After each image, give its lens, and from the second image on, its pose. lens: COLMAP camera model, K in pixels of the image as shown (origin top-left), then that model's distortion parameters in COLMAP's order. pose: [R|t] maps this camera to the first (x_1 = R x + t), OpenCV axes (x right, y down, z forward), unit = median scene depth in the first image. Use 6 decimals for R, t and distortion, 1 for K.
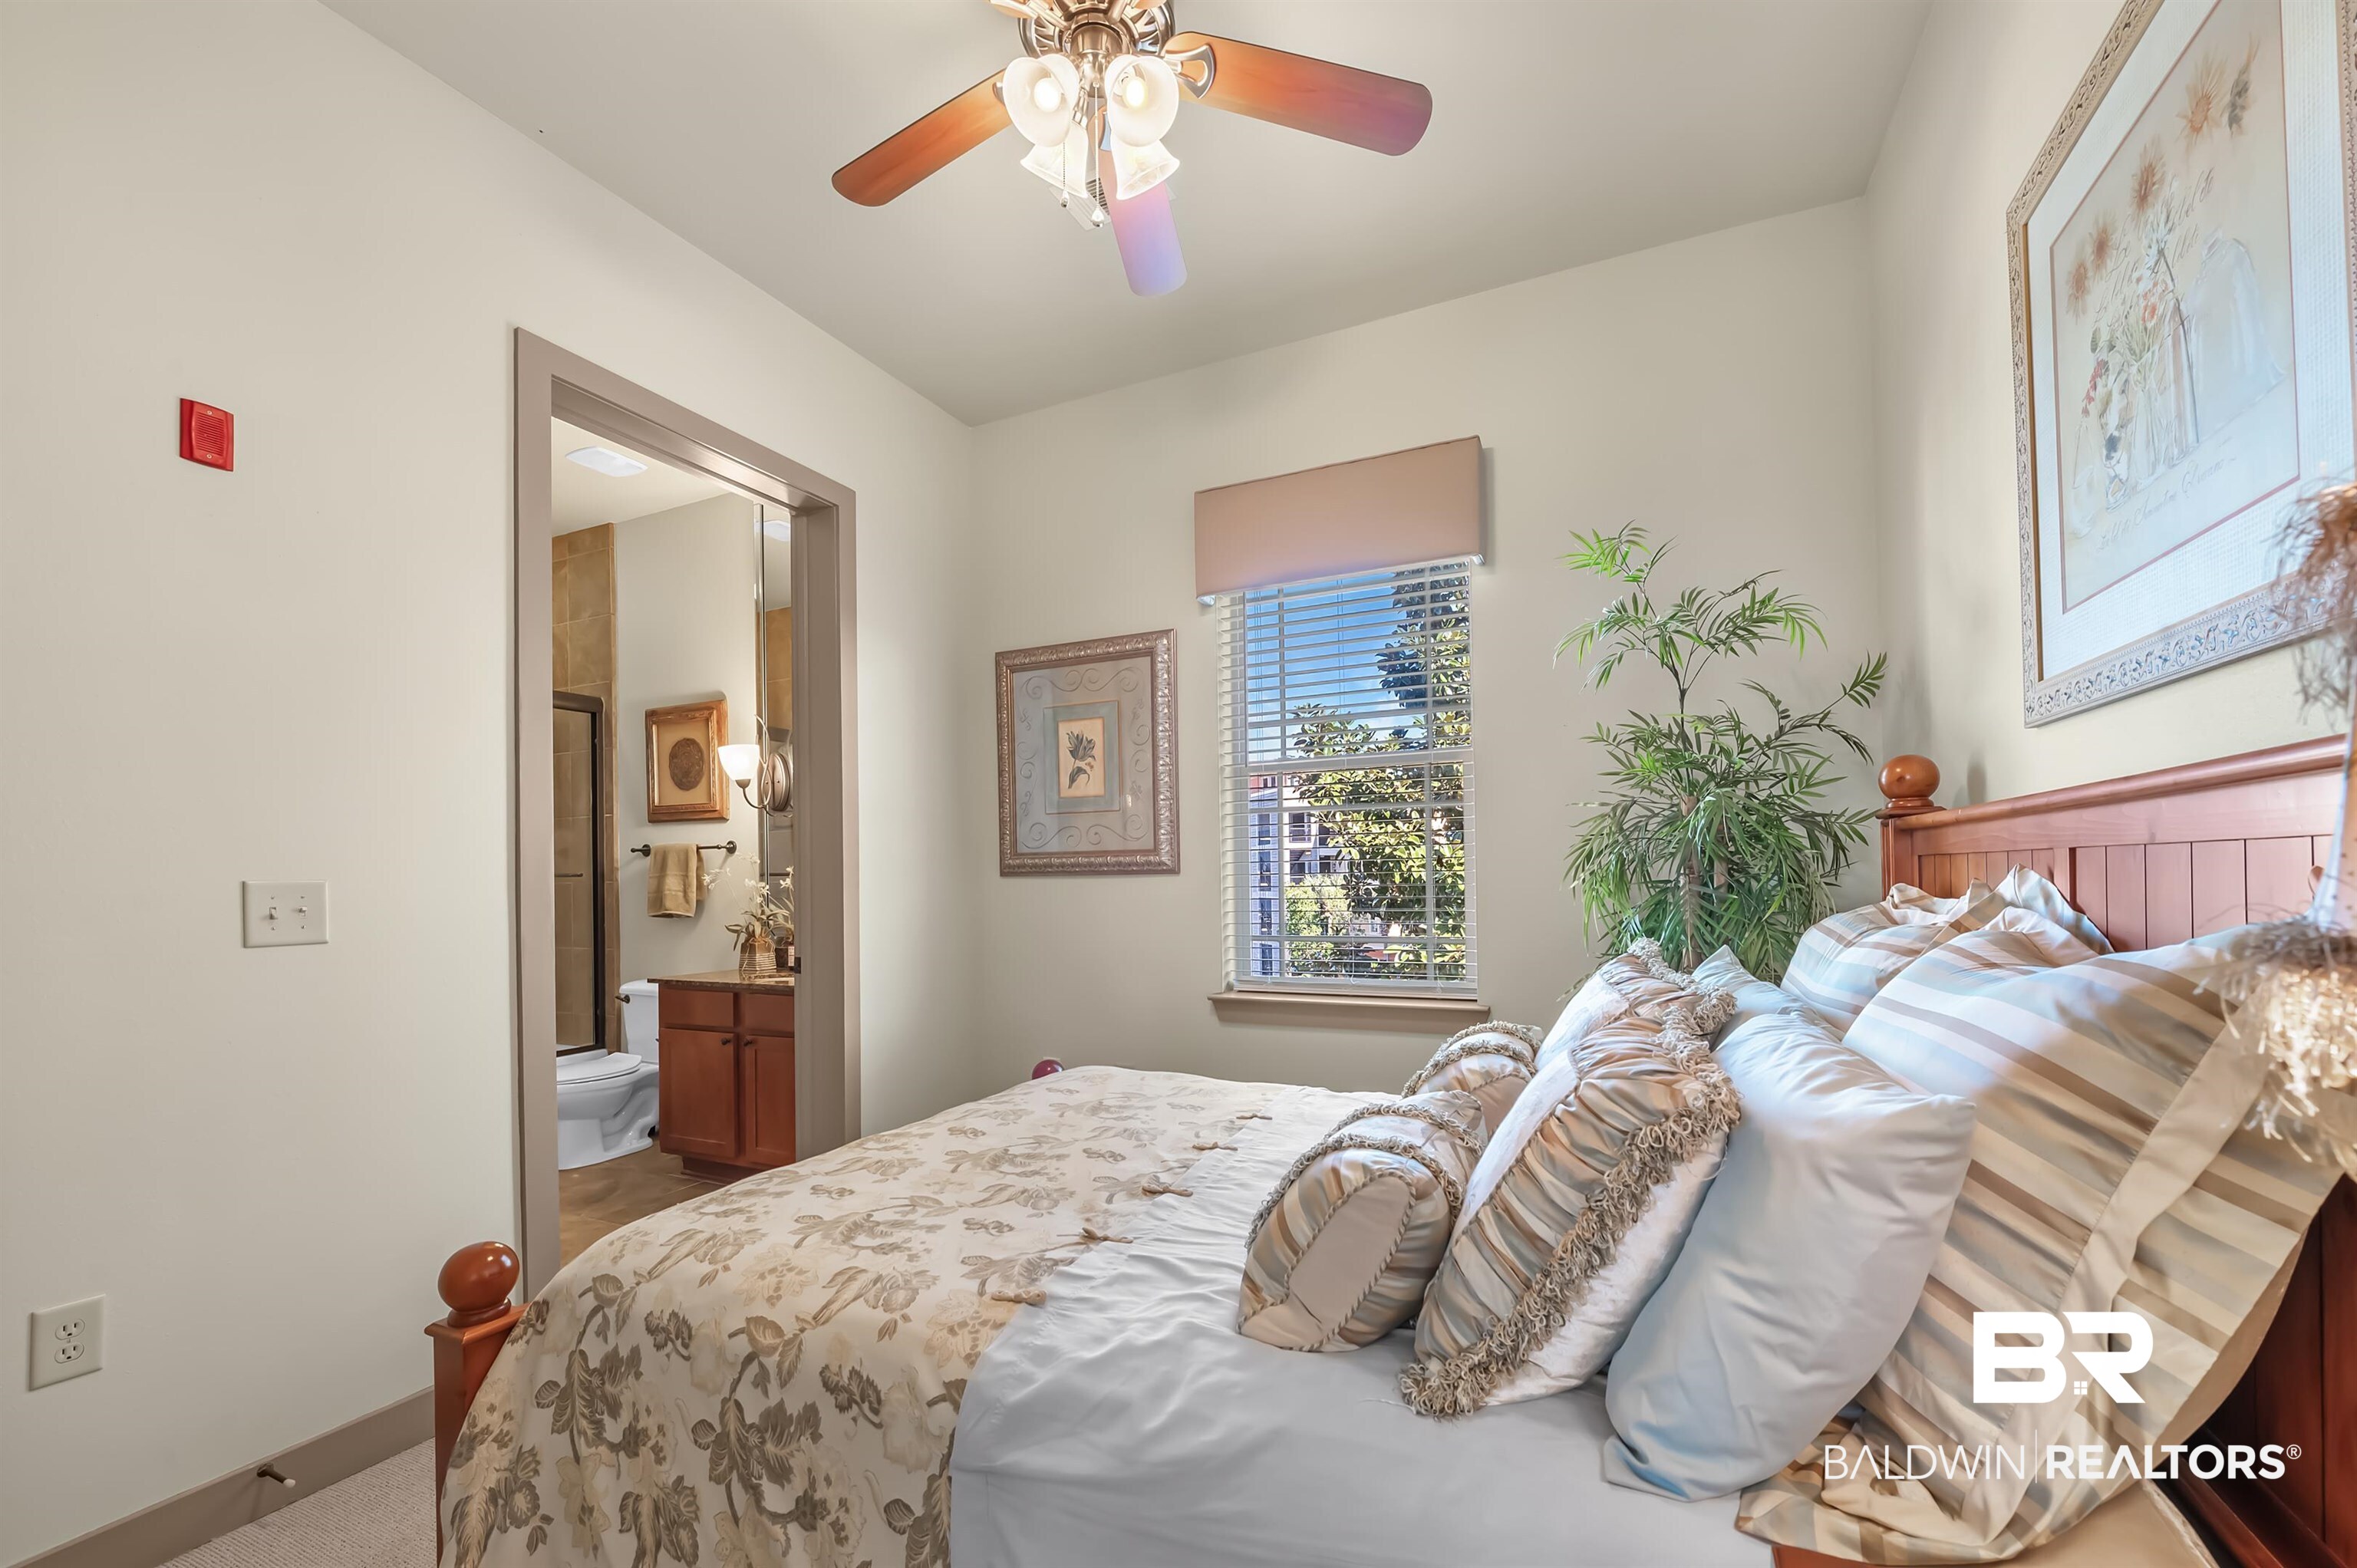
lens RADIAL K [[929.6, 0, 1189.9], [0, 929.6, 859.4], [0, 0, 1]] dist [-0.005743, -0.000430]
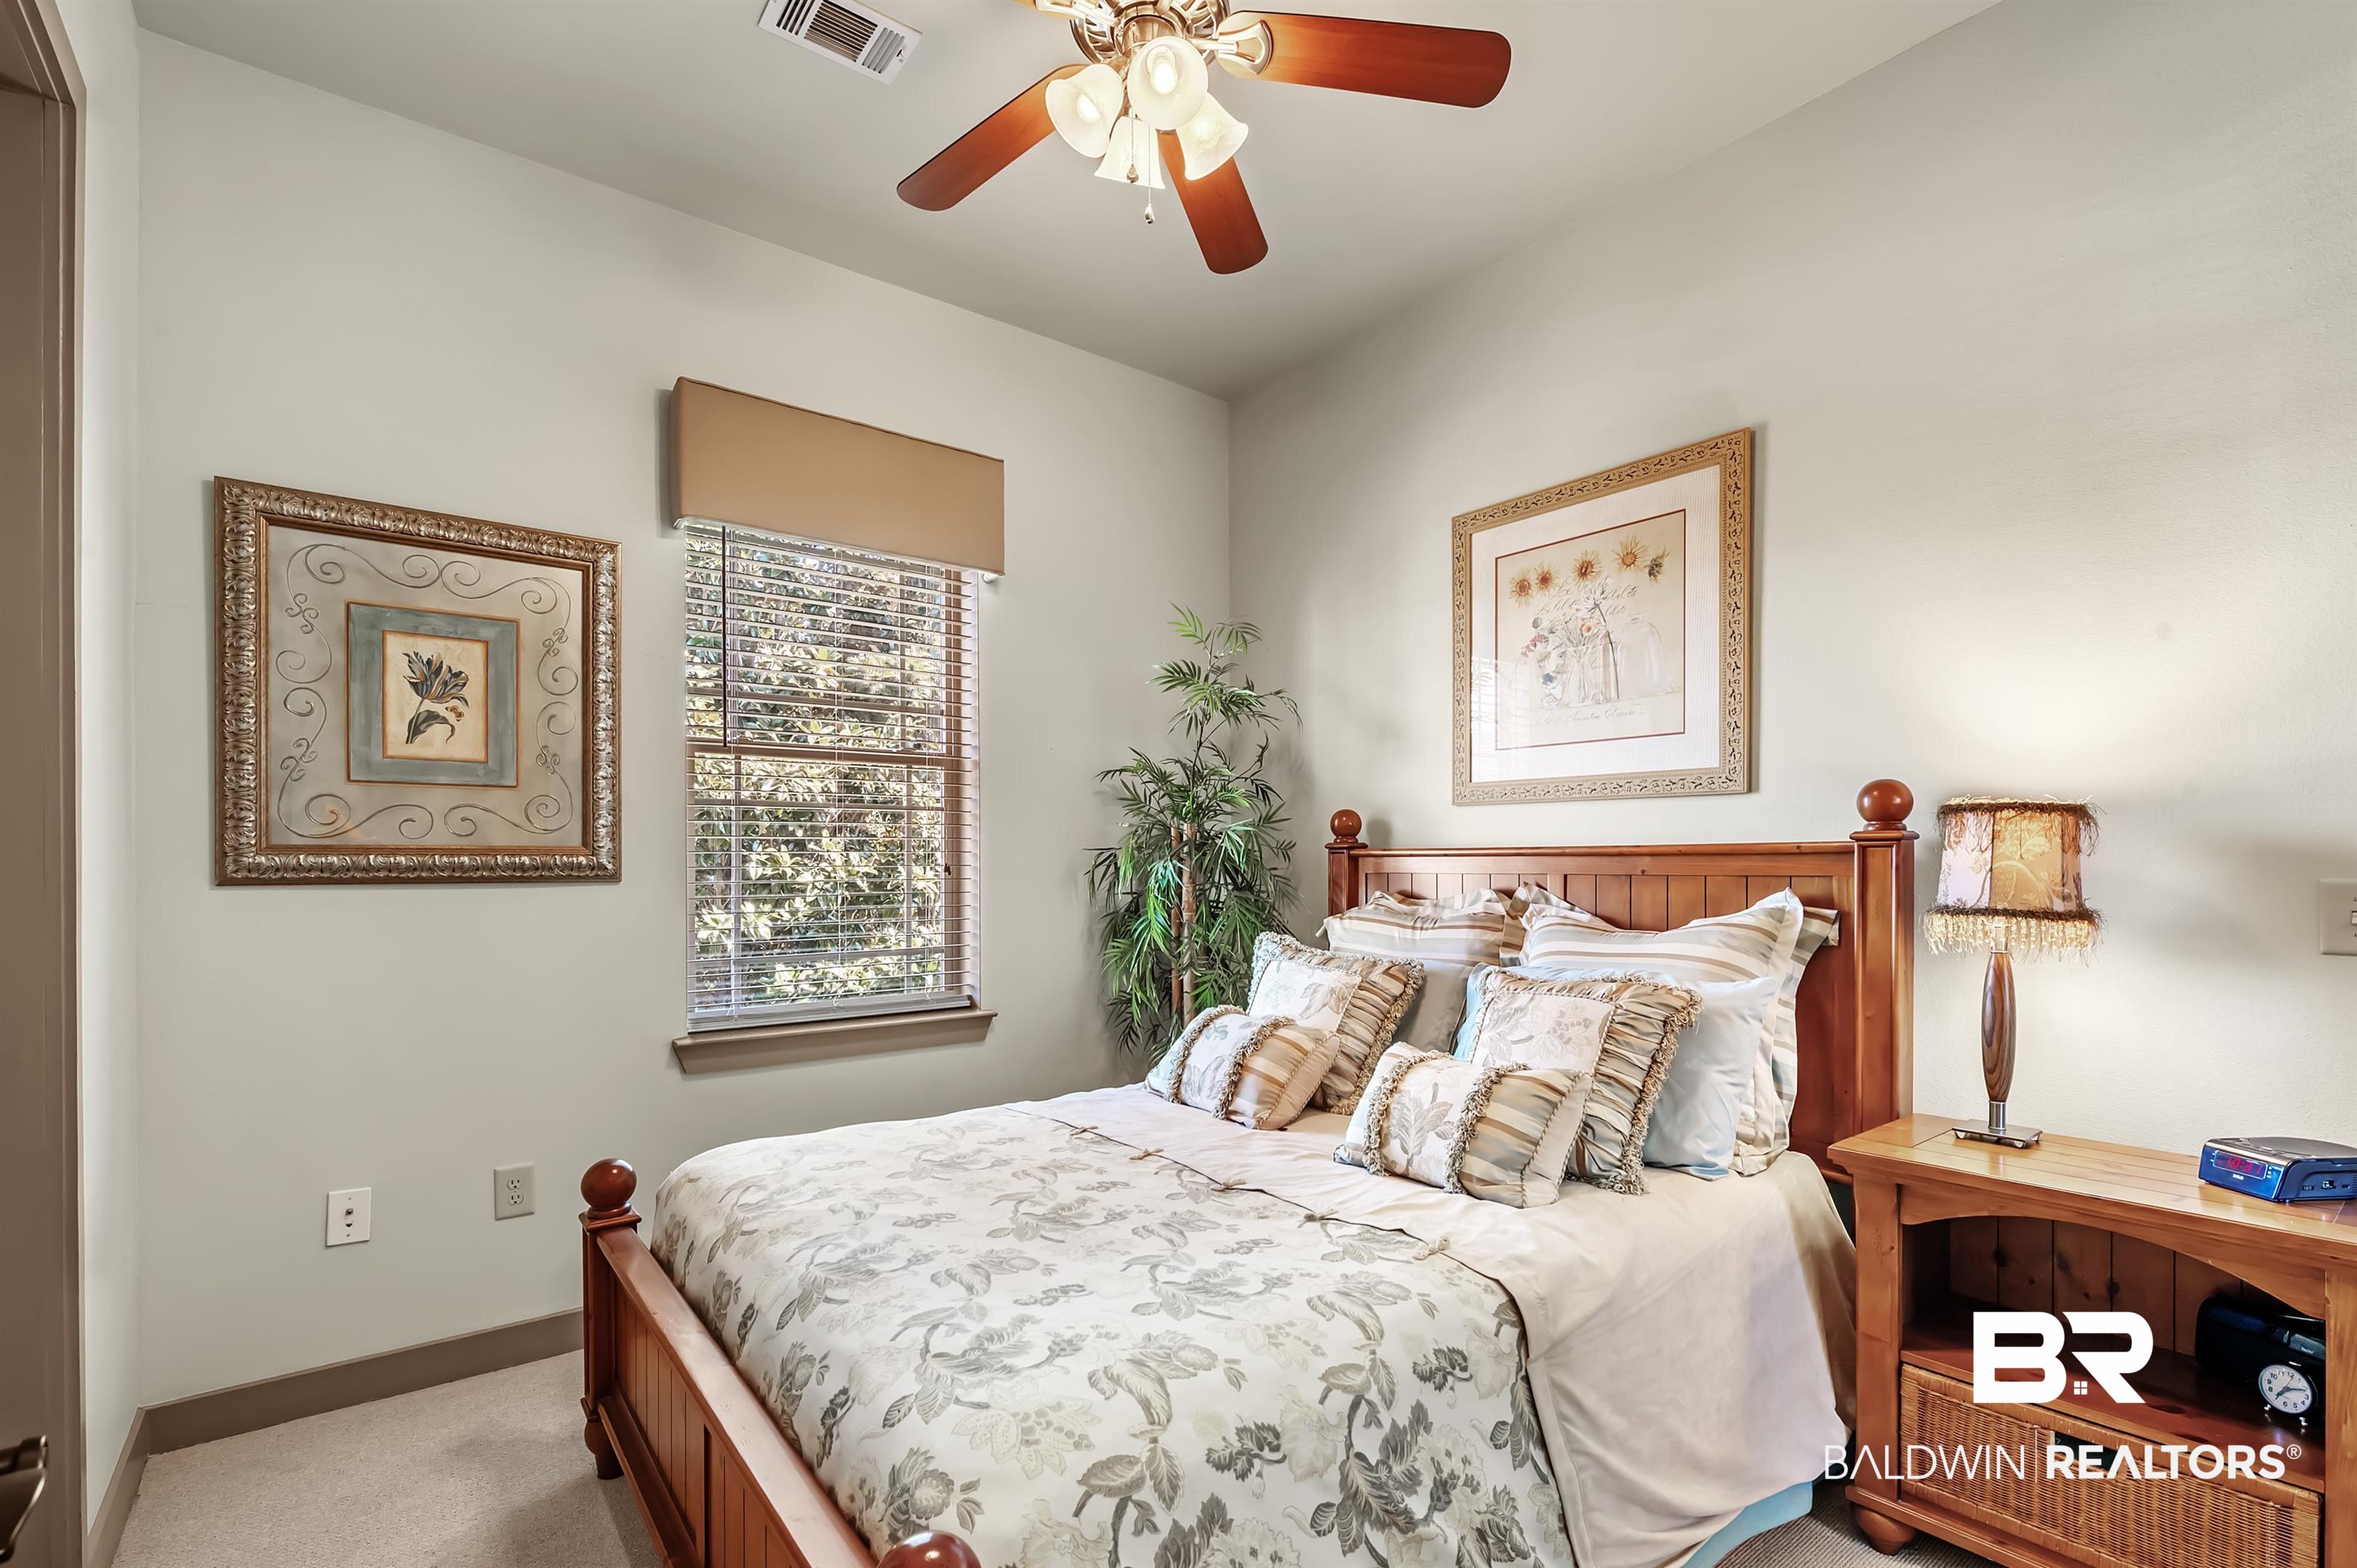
lens RADIAL K [[1043.0, 0, 1181.5], [0, 1043.0, 868.0], [0, 0, 1]] dist [-0.001826, -0.001825]
pose [[0.464995, 0.010496, 0.885251, -0.977206], [-0.019560, 0.999807, -0.001580, -0.004979], [-0.885097, -0.016581, 0.465111, 0.432605]]
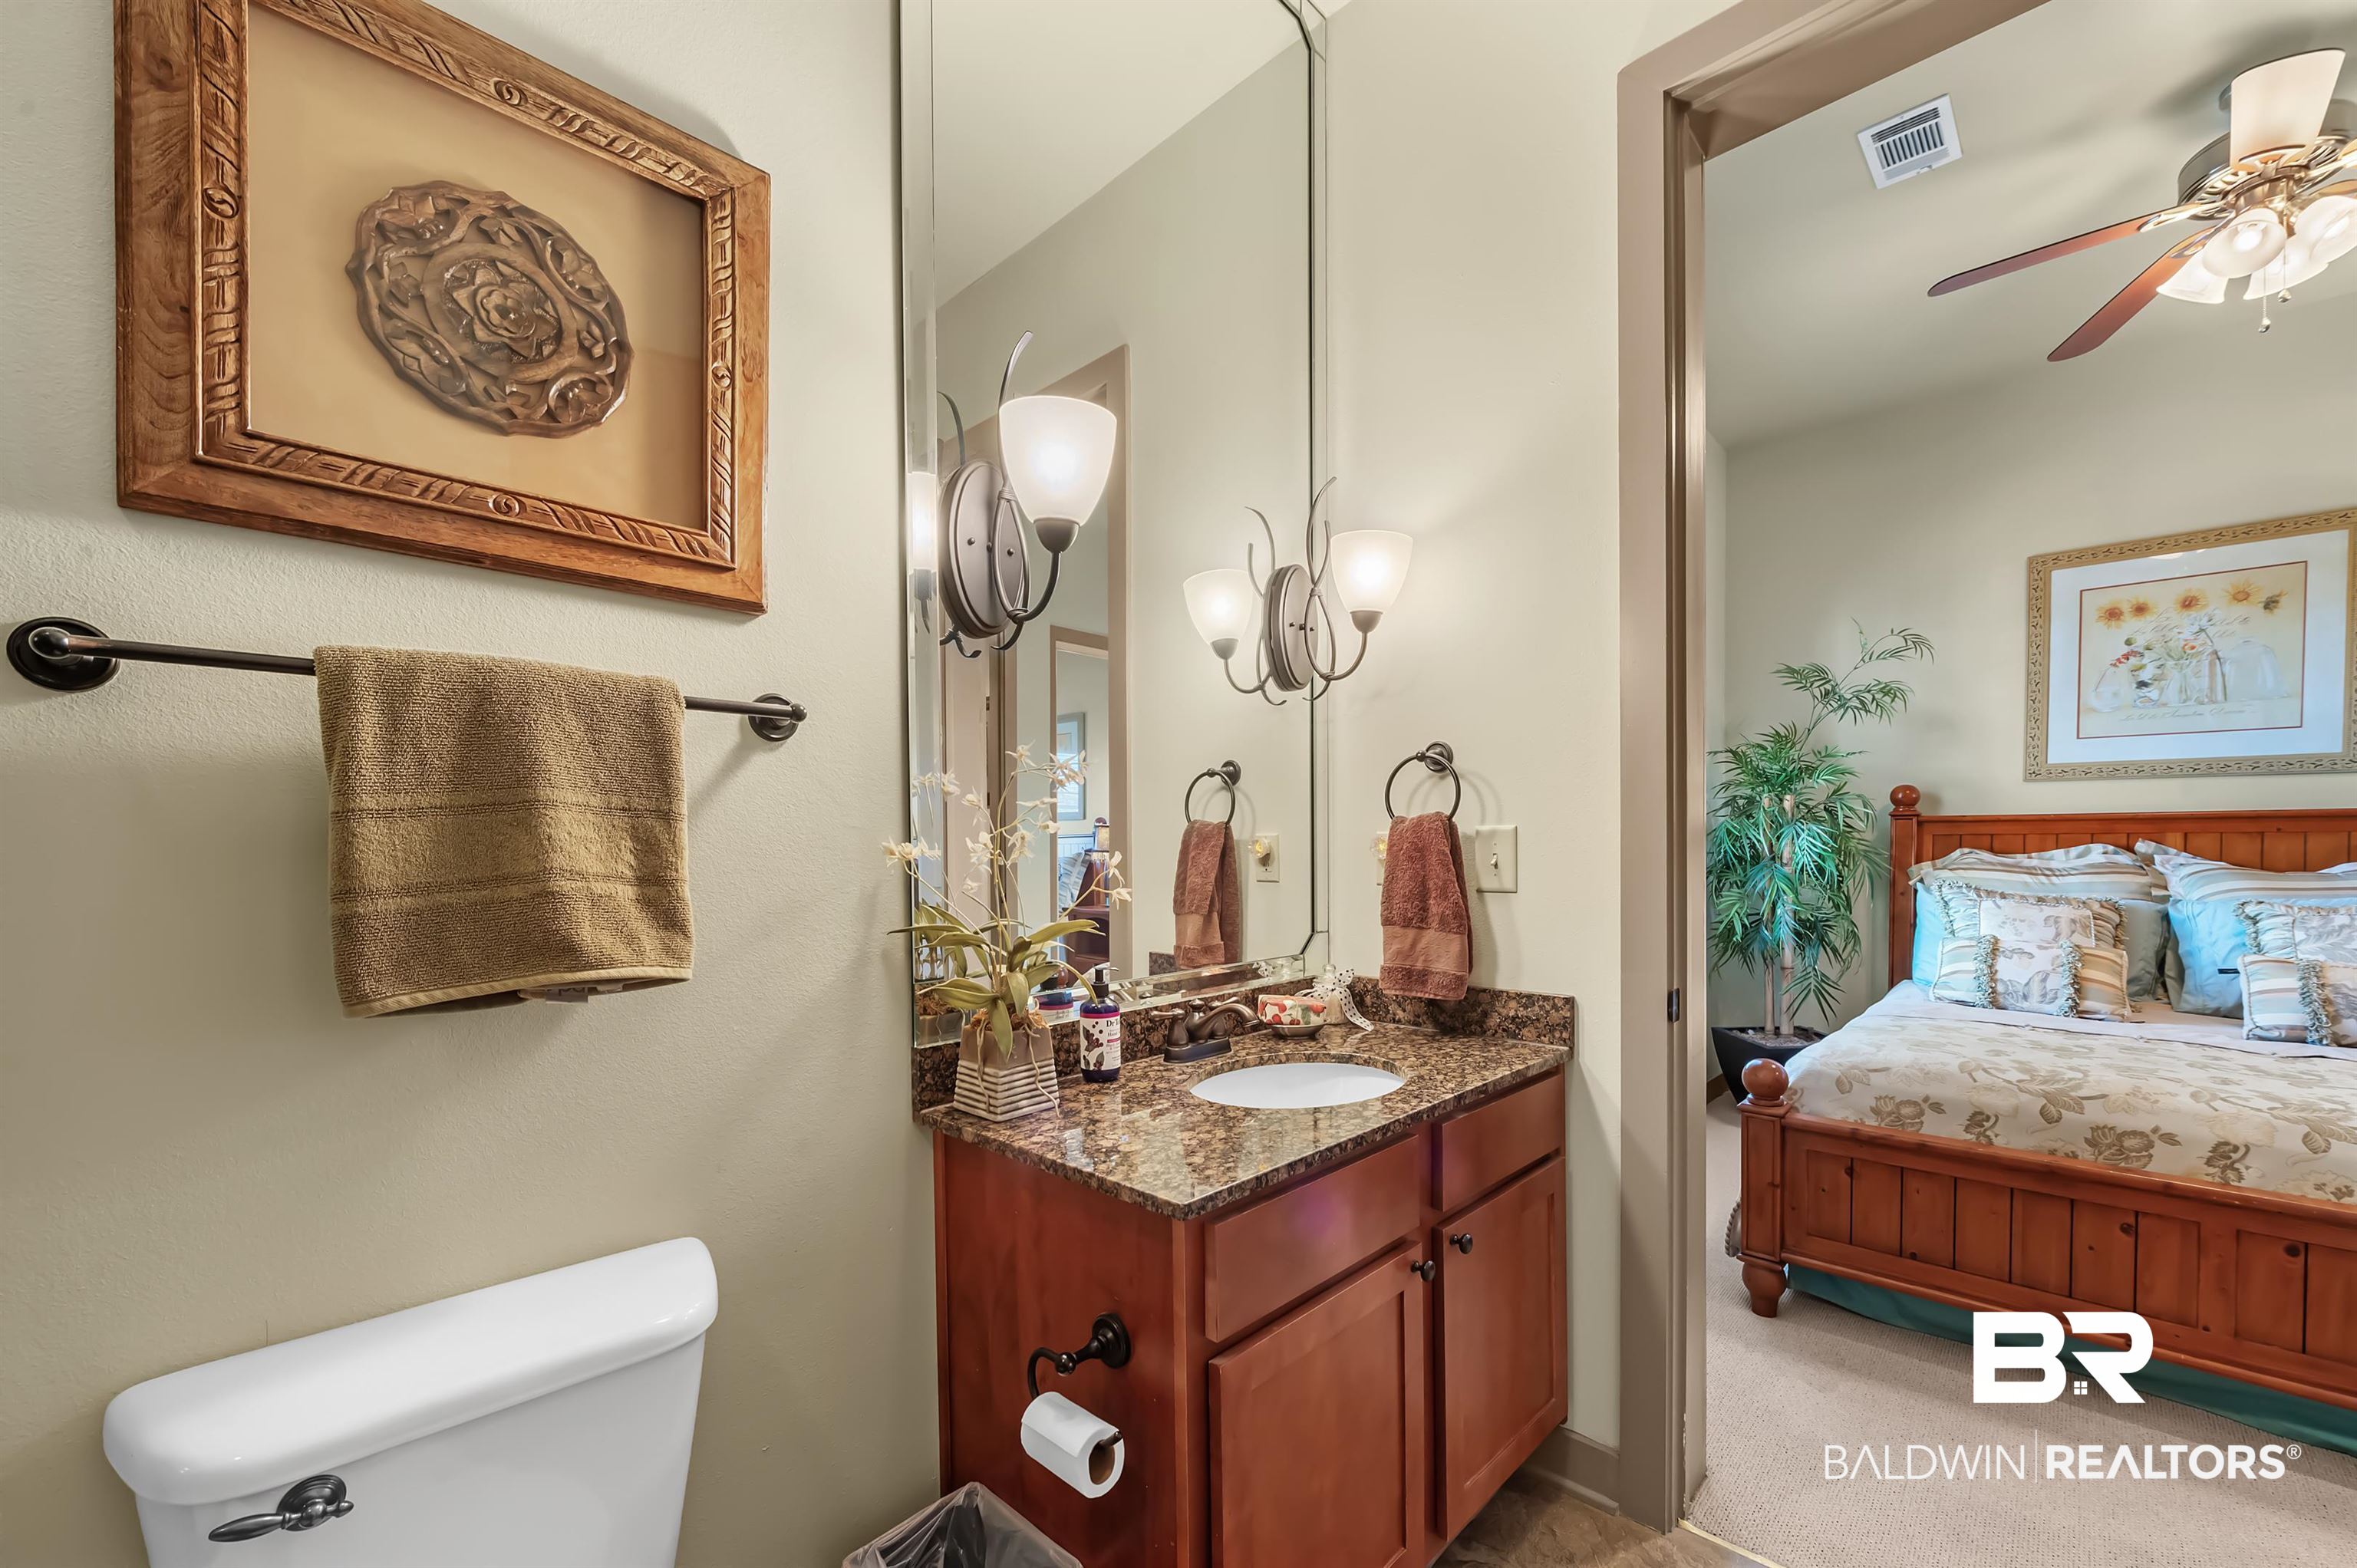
lens RADIAL K [[929.6, 0, 1182.8], [0, 929.6, 861.7], [0, 0, 1]] dist [-0.005743, -0.000430]
pose [[0.331200, -0.001210, 0.943560, -1.696381], [-0.015097, 0.999864, 0.006581, 0.065075], [-0.943440, -0.016425, 0.331136, 1.873879]]
